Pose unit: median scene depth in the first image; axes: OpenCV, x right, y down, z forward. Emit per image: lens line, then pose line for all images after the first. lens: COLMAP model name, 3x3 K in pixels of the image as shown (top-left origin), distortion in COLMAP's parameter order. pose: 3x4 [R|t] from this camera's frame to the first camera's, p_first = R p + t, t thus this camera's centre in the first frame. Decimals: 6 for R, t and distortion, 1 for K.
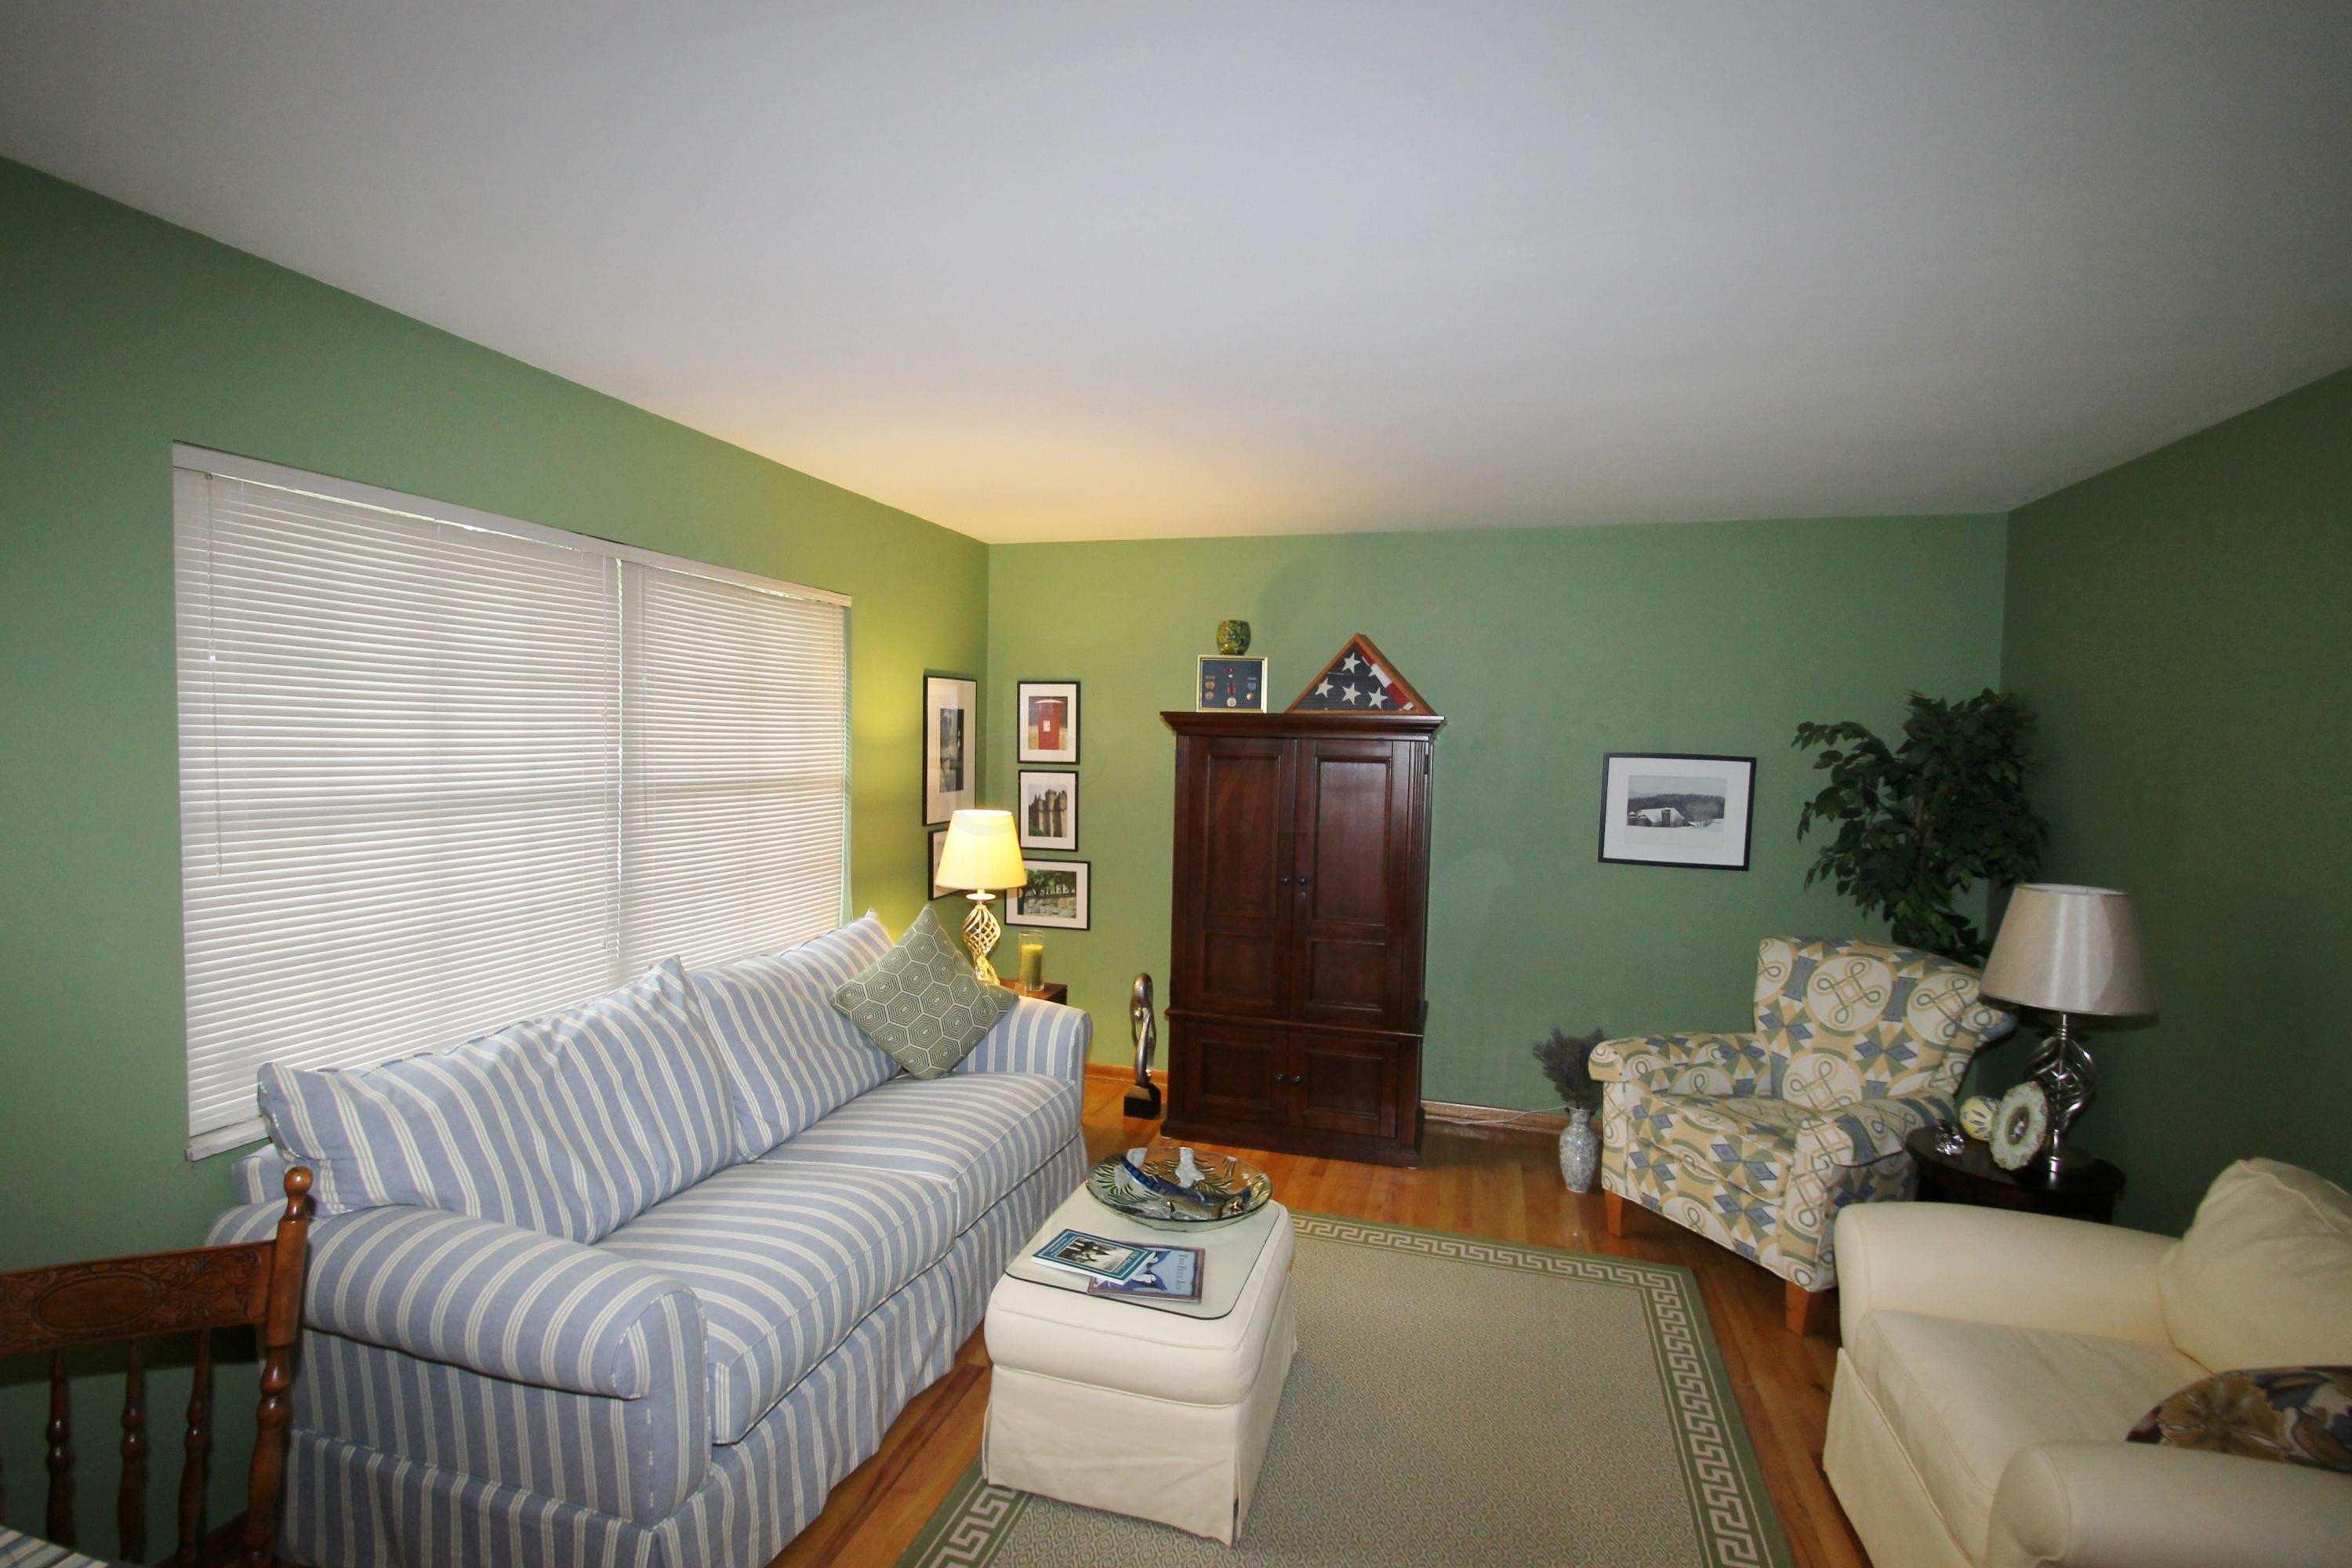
lens RADIAL K [[1099.8, 0, 1176.0], [0, 1099.8, 784.0], [0, 0, 1]] dist [0.001792, -0.007948]
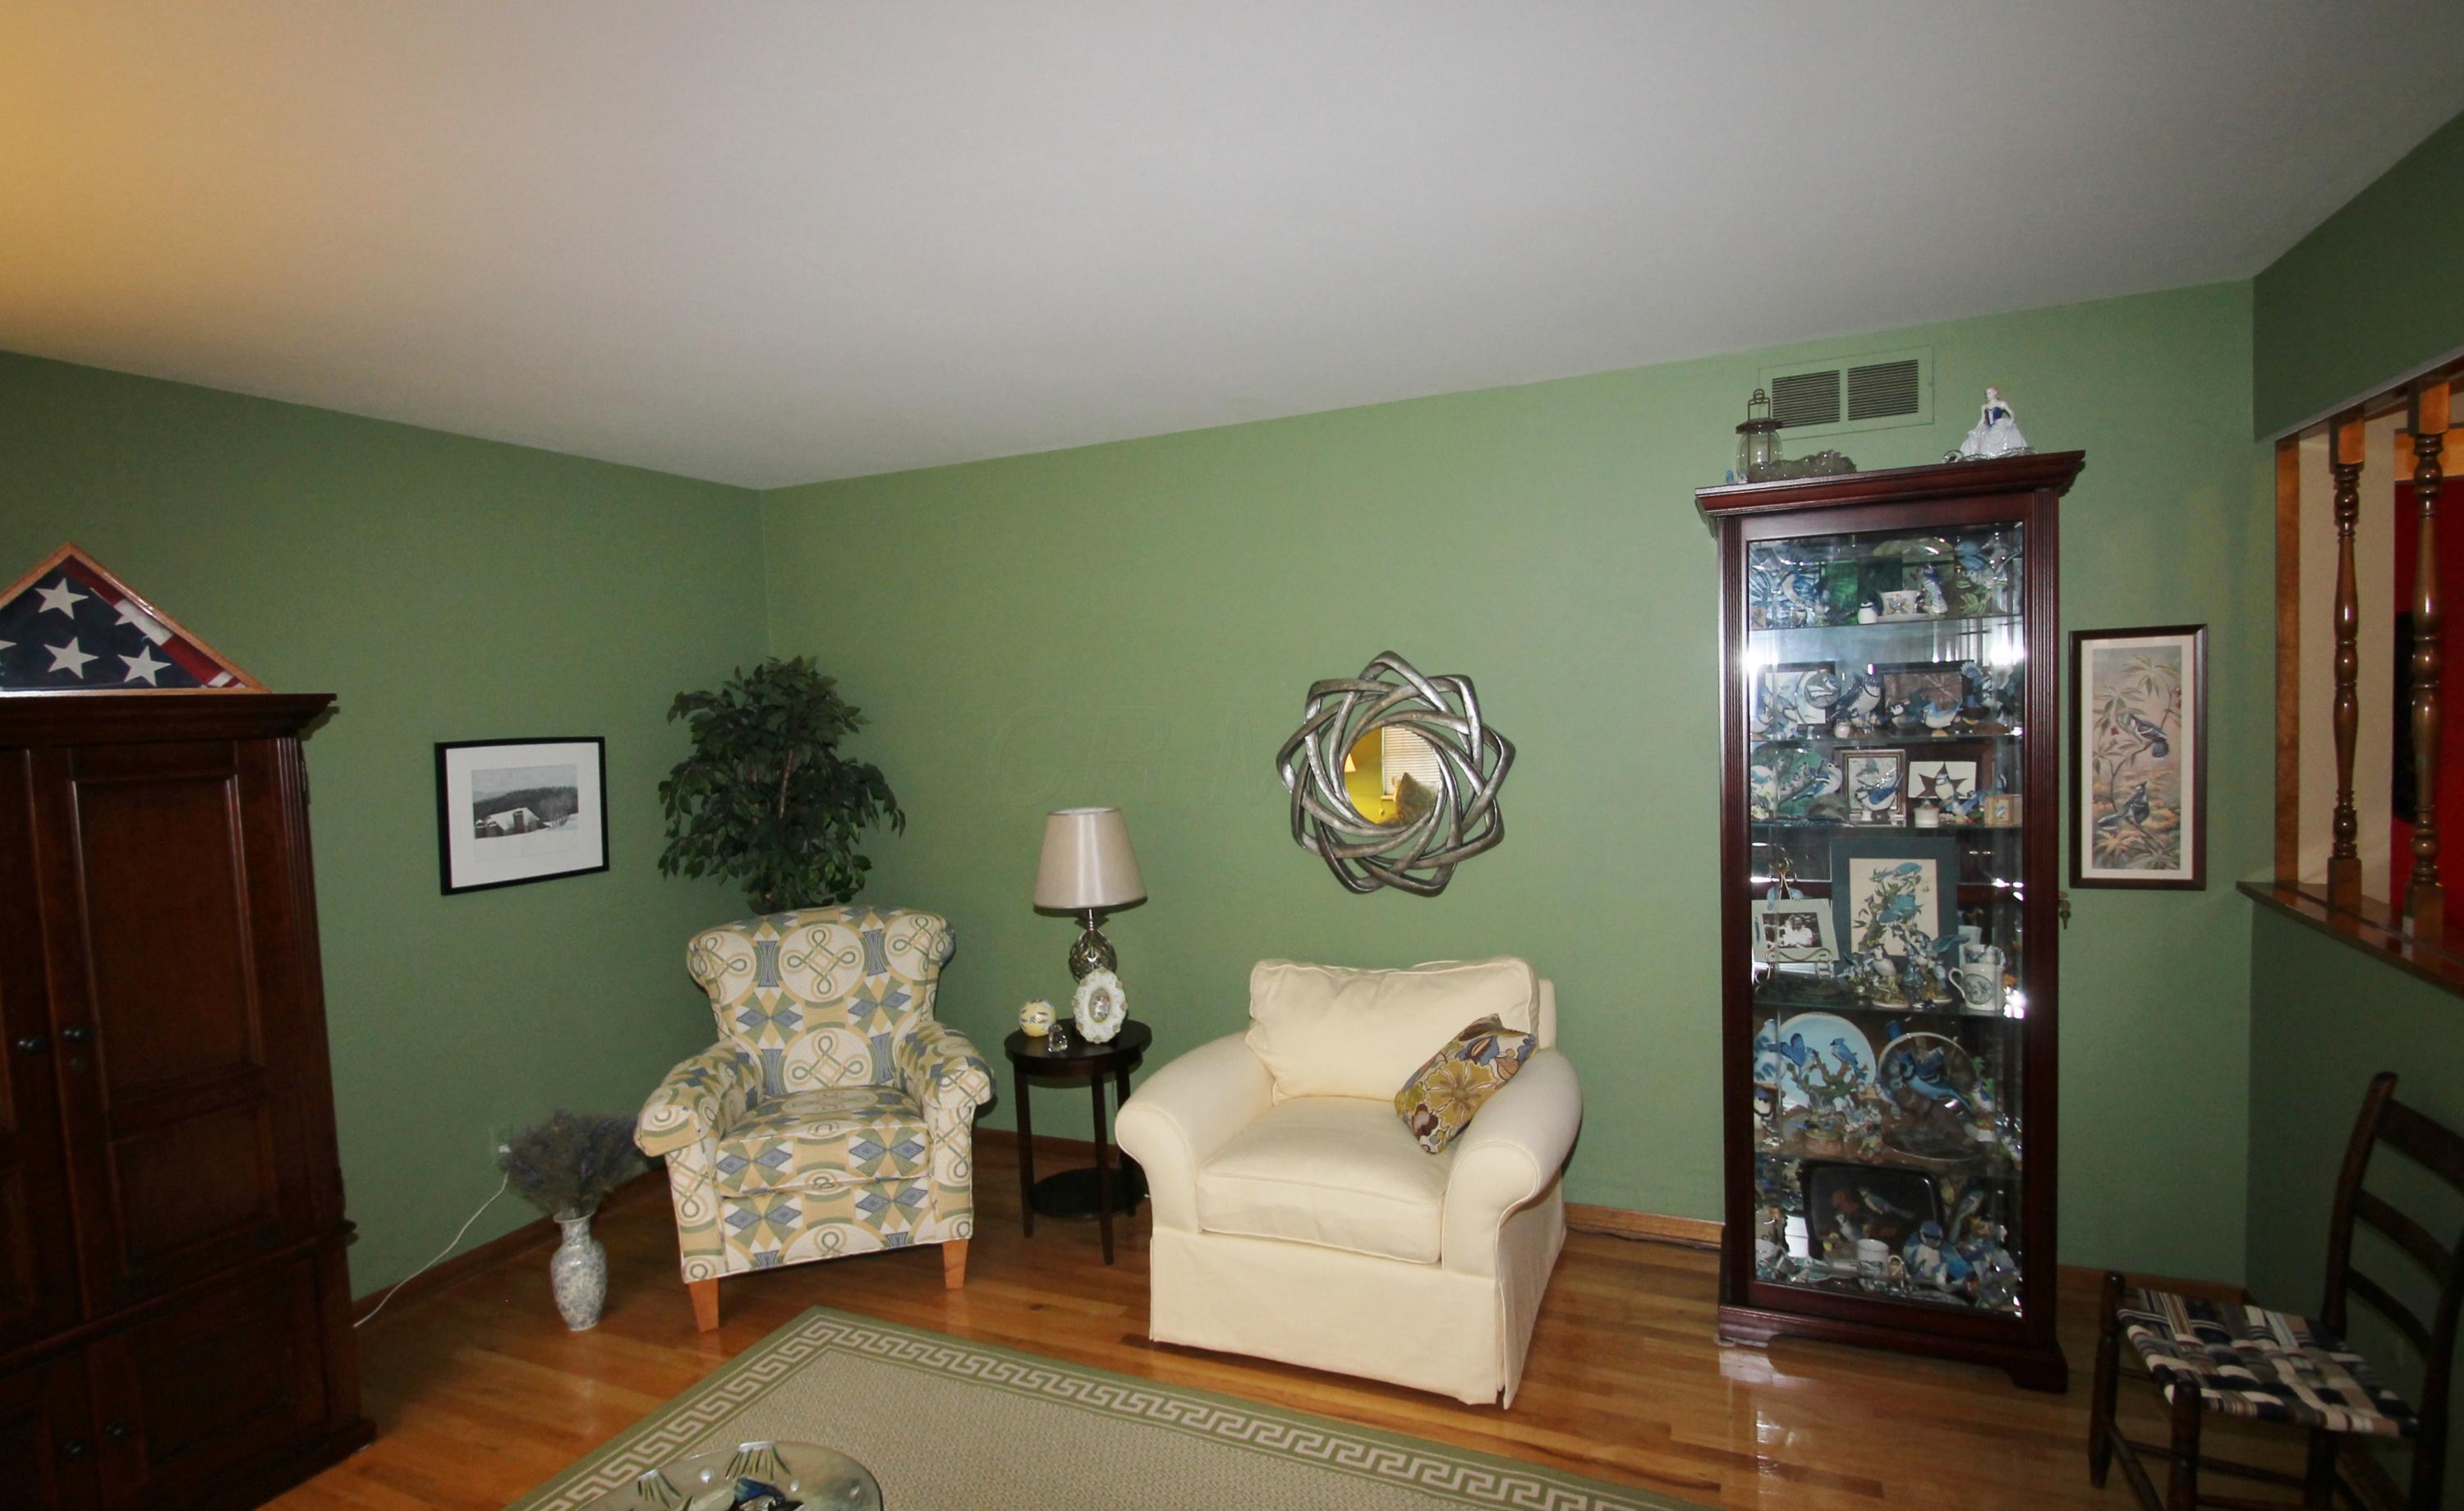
lens RADIAL K [[1188.6, 0, 1232.0], [0, 1188.6, 755.5], [0, 0, 1]] dist [0.017399, -0.021087]
pose [[0.144539, -0.072112, 0.986868, -0.373479], [0.088985, 0.994247, 0.059618, -0.025316], [-0.985490, 0.079199, 0.150124, 0.457991]]
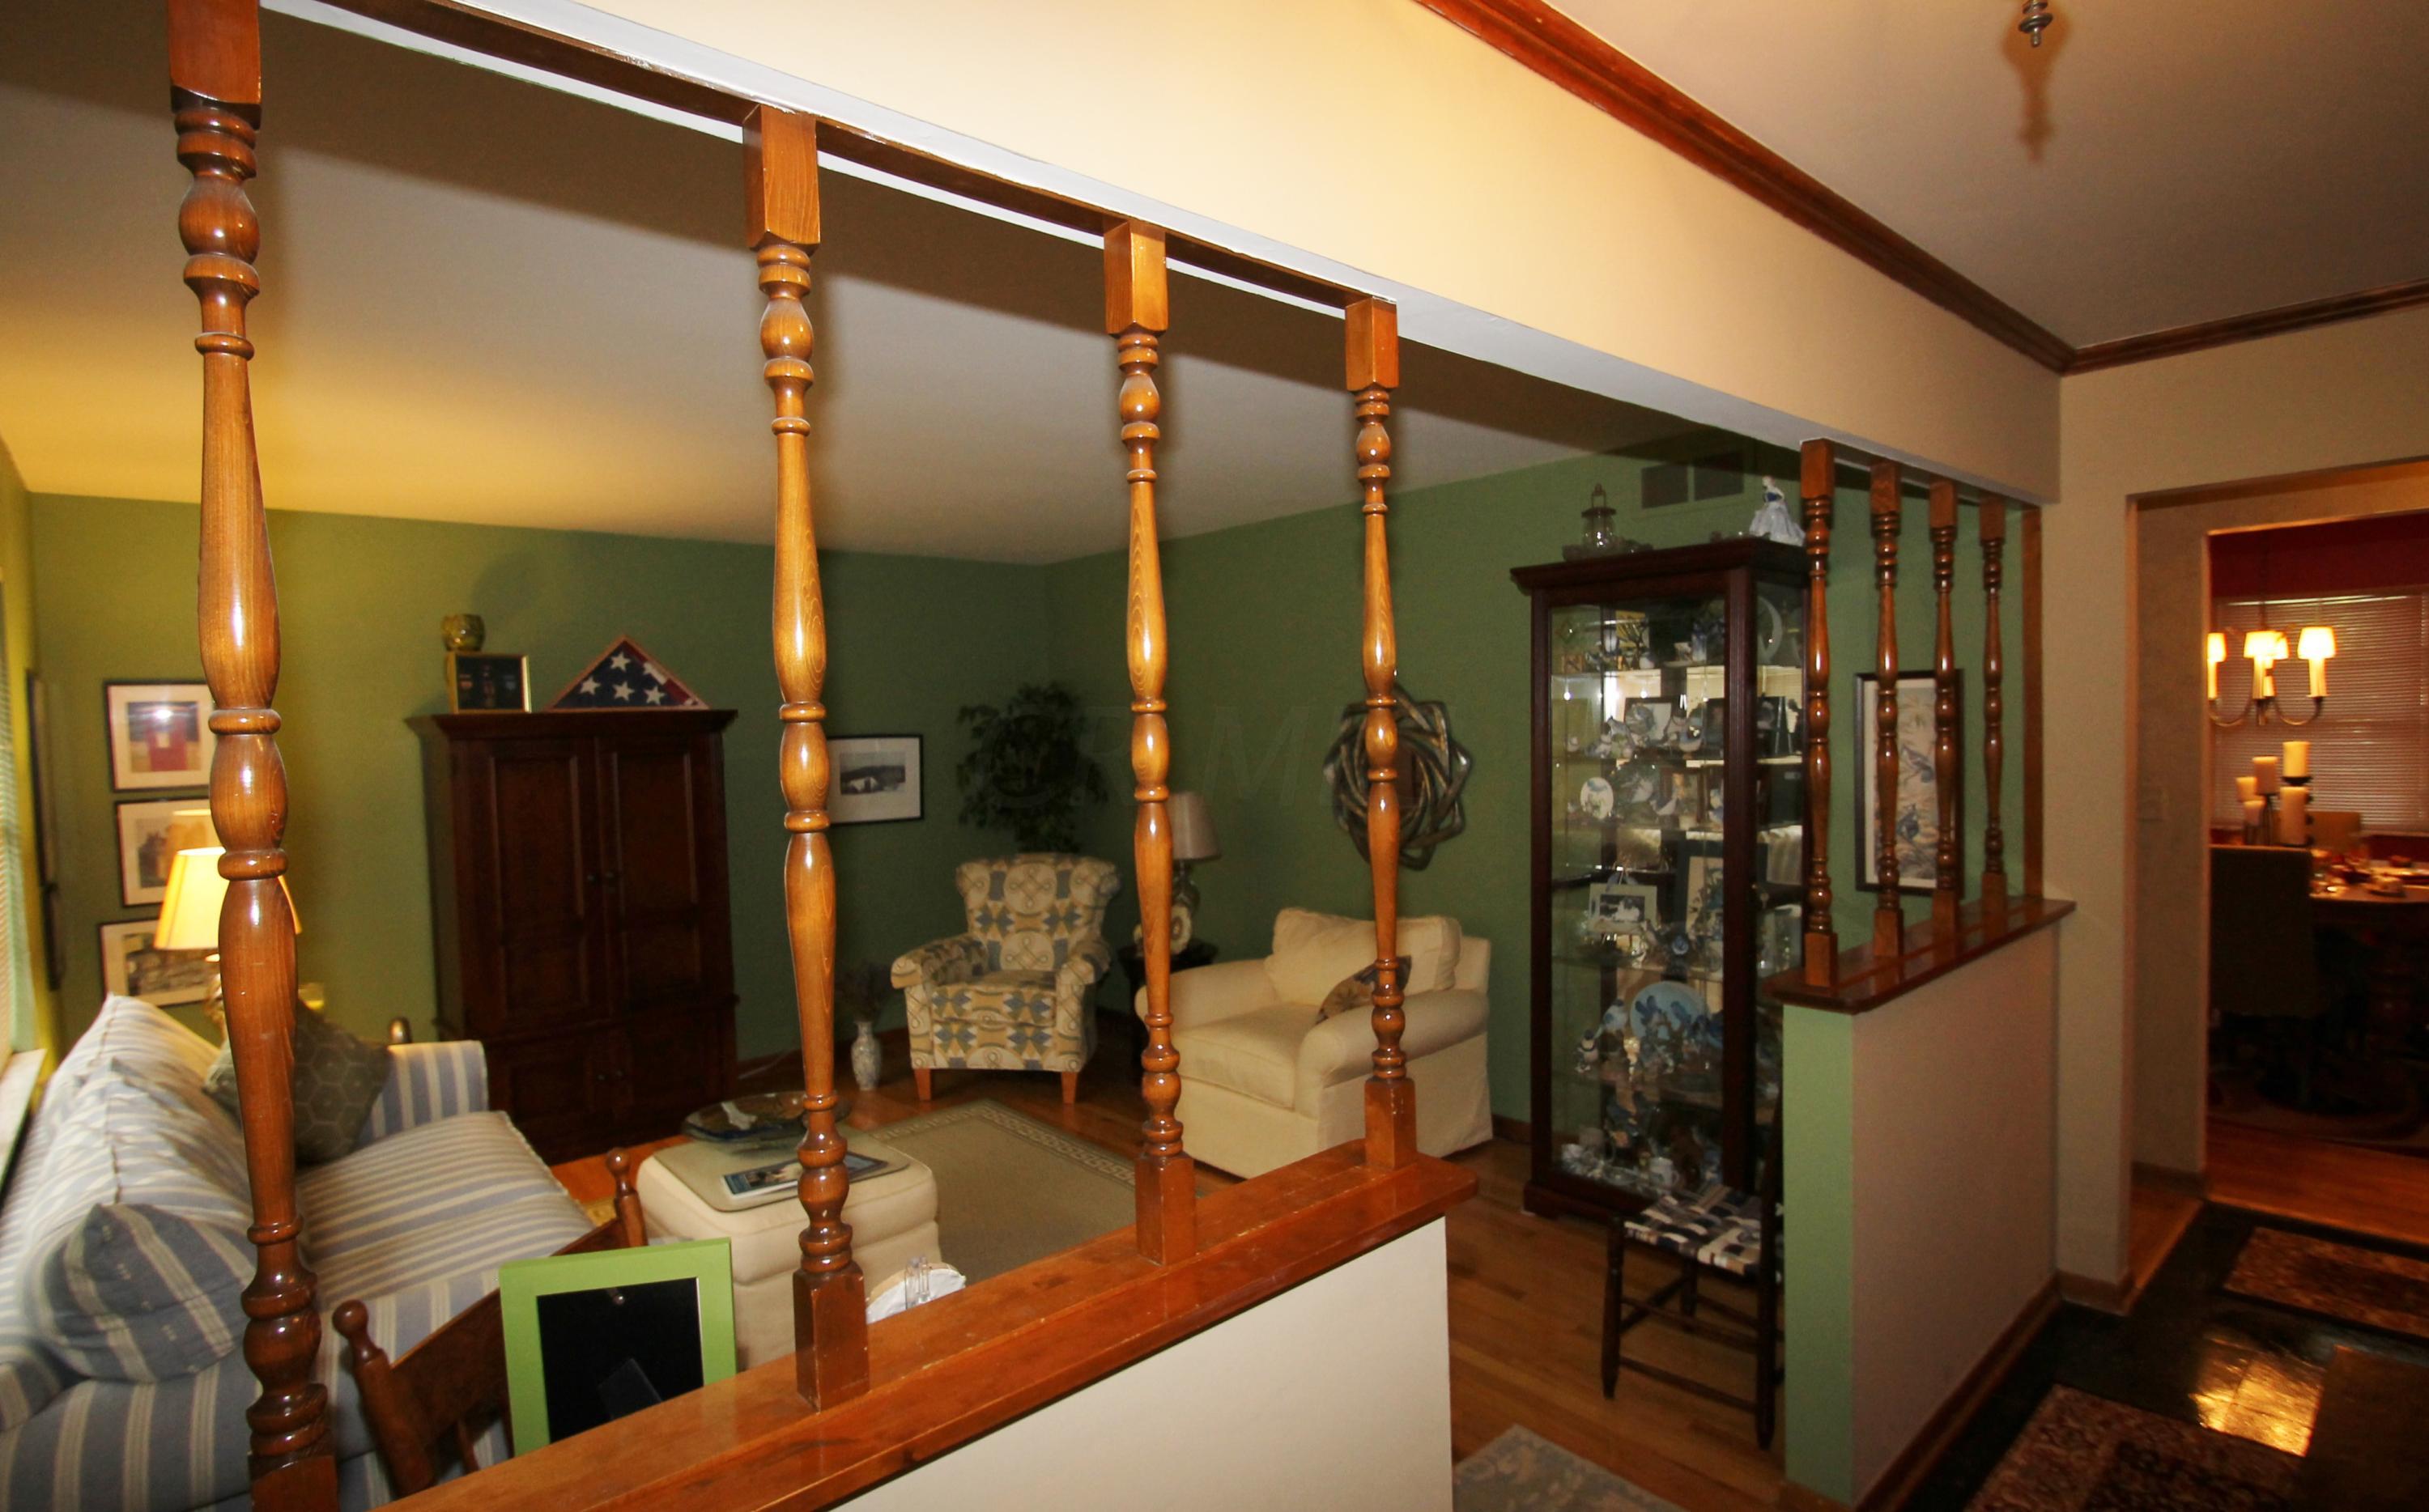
lens RADIAL K [[1156.6, 0, 1214.5], [0, 1156.6, 756.0], [0, 0, 1]] dist [-0.002100, -0.000159]
pose [[0.534542, -0.064815, 0.842653, -0.548926], [0.077936, 0.996587, 0.027216, -0.009614], [-0.841541, 0.051125, 0.537769, -0.051905]]
